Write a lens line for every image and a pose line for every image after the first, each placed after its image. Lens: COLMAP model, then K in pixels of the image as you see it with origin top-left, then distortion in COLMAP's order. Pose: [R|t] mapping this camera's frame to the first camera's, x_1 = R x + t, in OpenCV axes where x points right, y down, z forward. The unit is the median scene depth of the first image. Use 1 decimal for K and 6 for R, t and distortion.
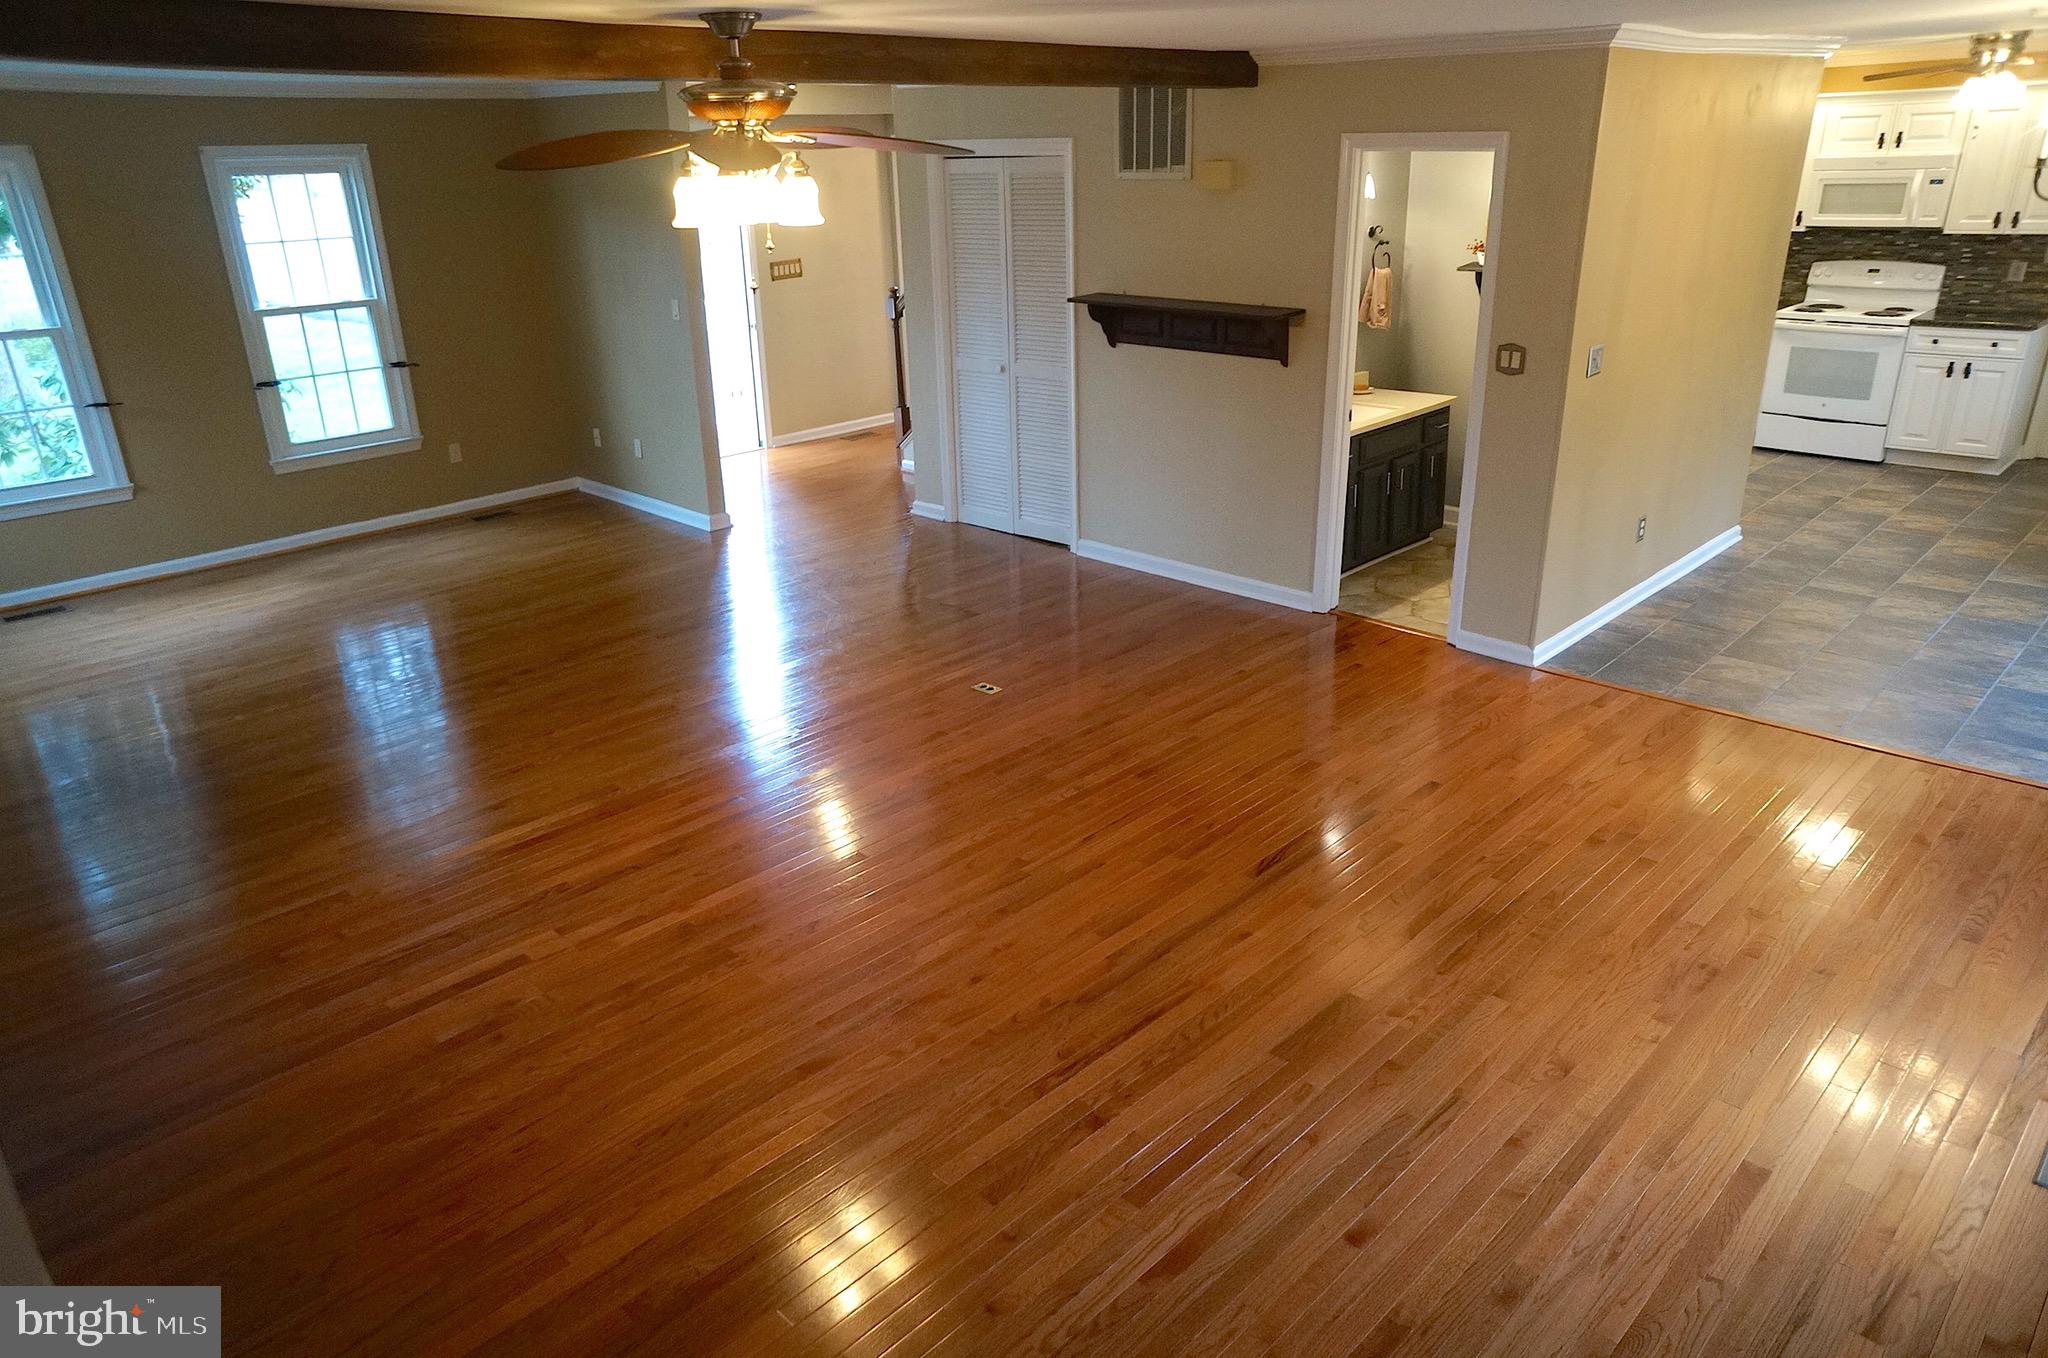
lens RADIAL K [[1373.6, 0, 1009.9], [0, 1373.6, 689.5], [0, 0, 1]] dist [-0.053515, 0.065710]
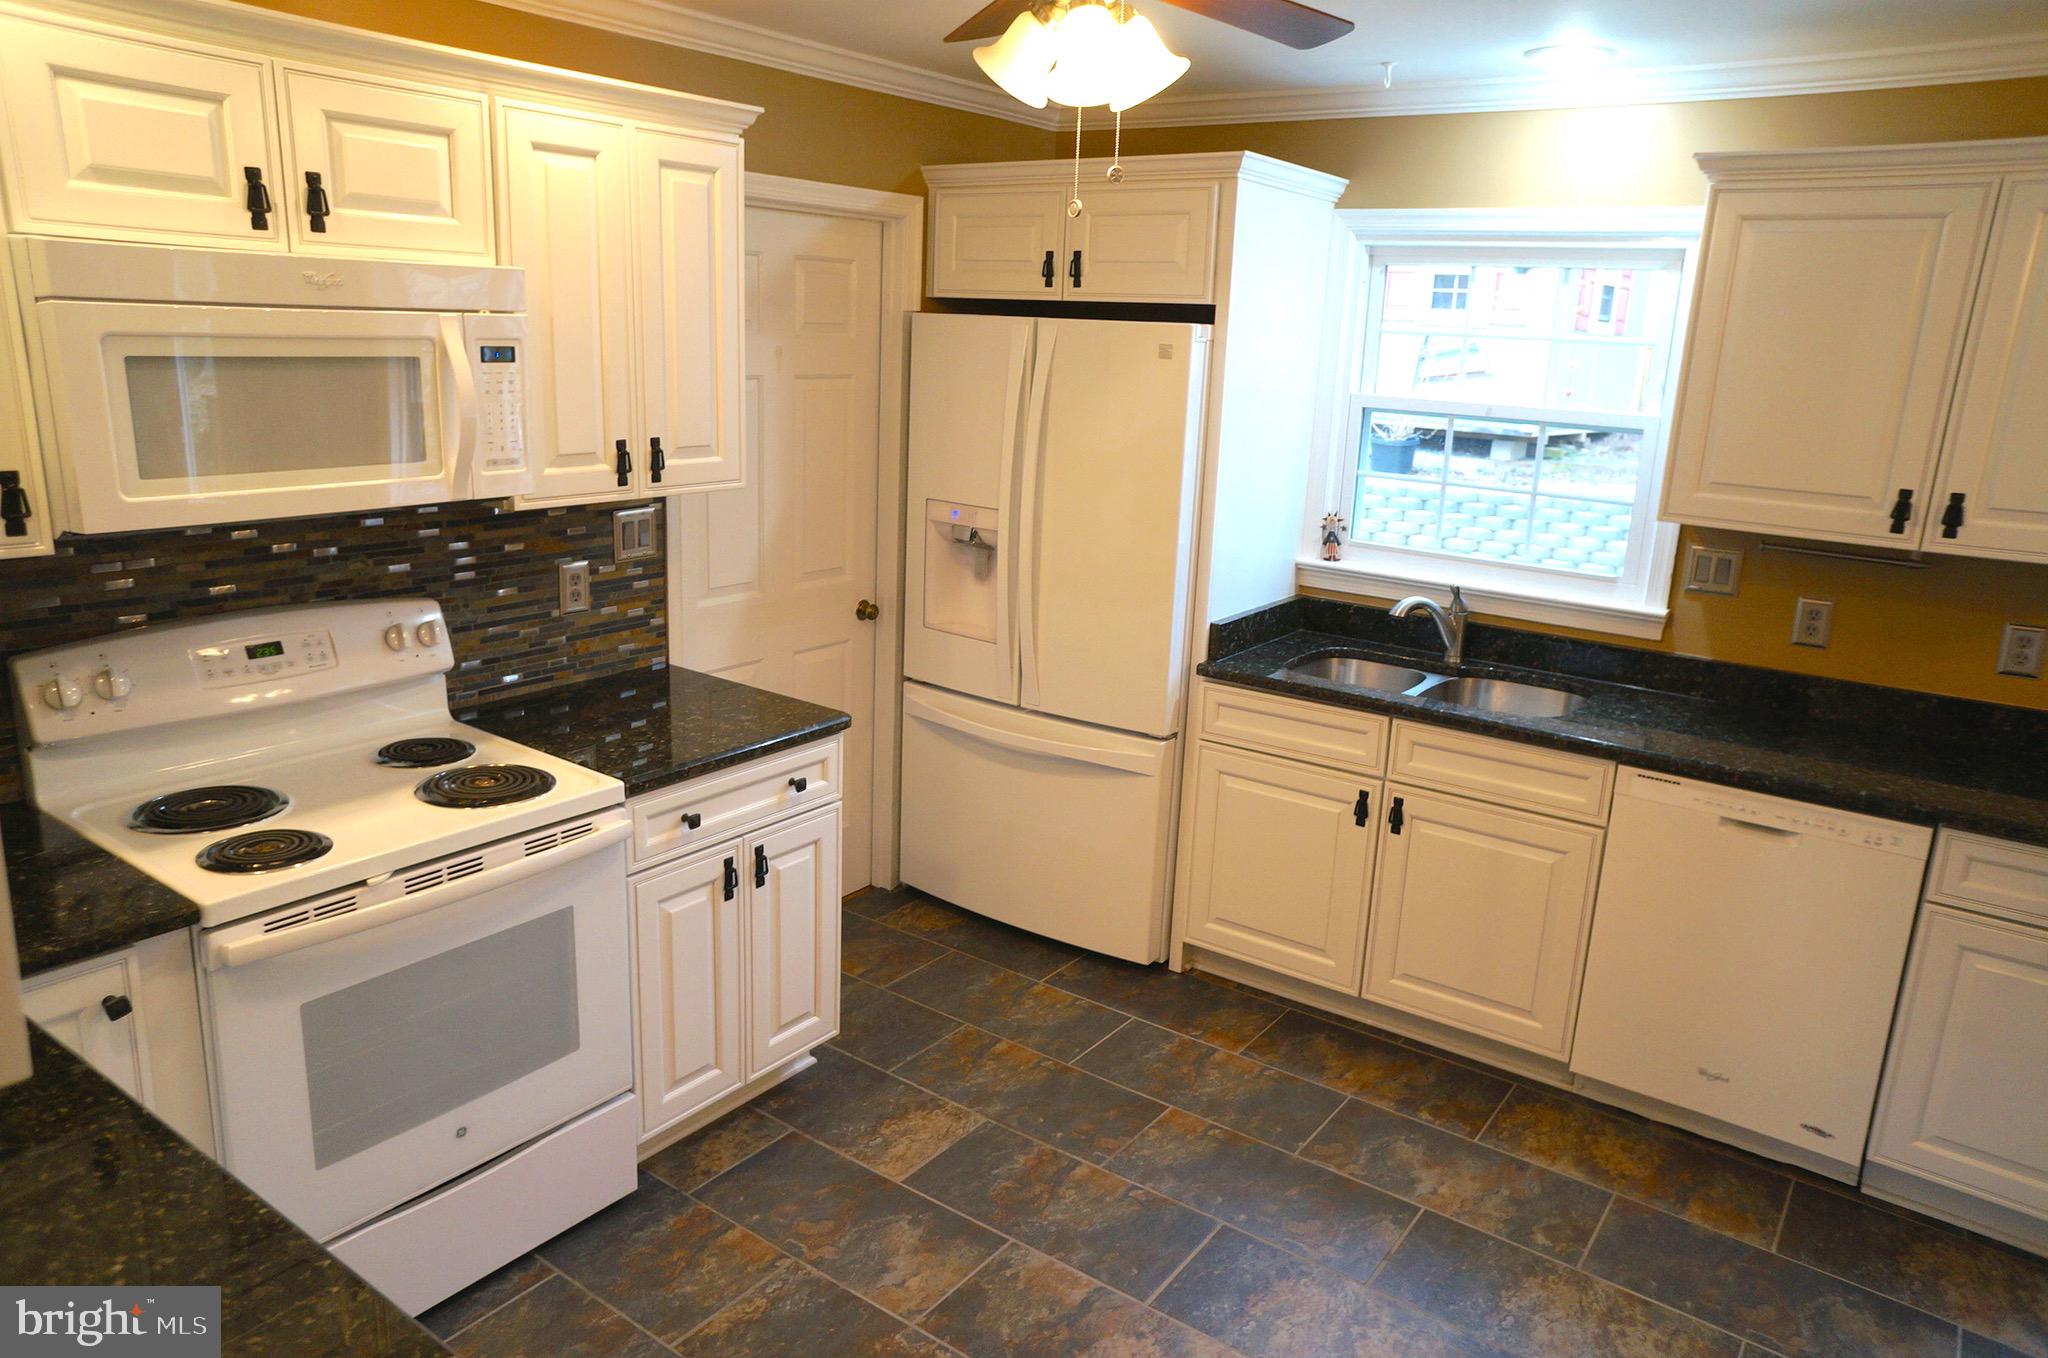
lens RADIAL K [[1379.8, 0, 1024.7], [0, 1379.8, 674.3], [0, 0, 1]] dist [-0.068377, 0.092186]
pose [[-0.147760, -0.221999, 0.963786, 0.360207], [0.341500, 0.903096, 0.260375, -0.347692], [-0.928194, 0.367606, -0.057629, 0.935401]]
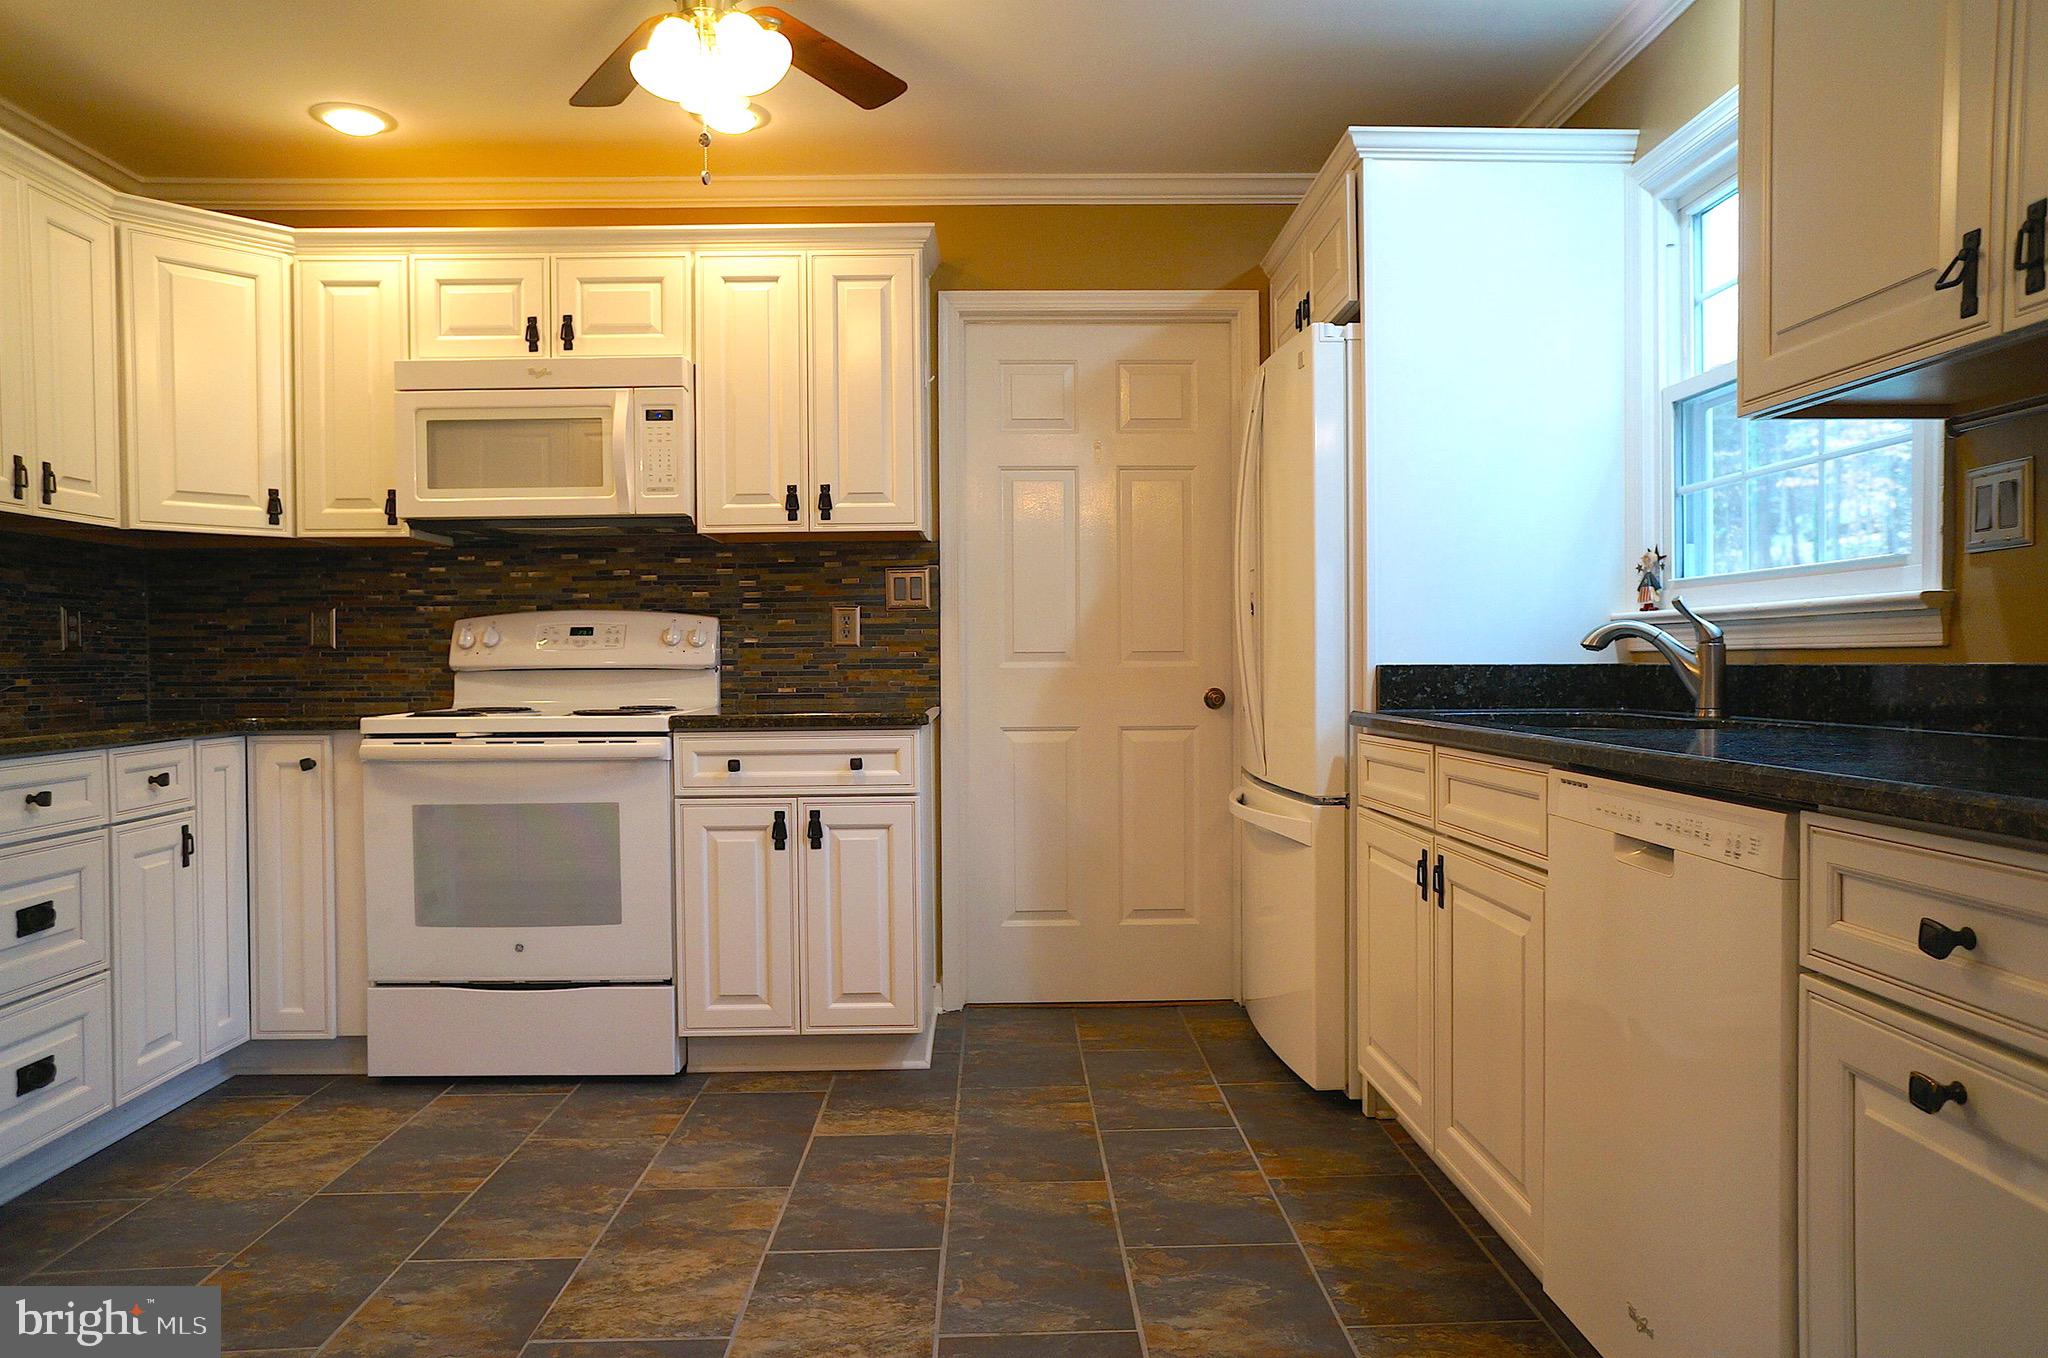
lens RADIAL K [[1379.8, 0, 1027.6], [0, 1379.8, 678.1], [0, 0, 1]] dist [-0.068377, 0.092186]
pose [[0.698107, 0.014135, 0.715854, 0.452892], [0.260720, 0.926145, -0.272544, -0.147618], [-0.666837, 0.376903, 0.642863, 0.675328]]
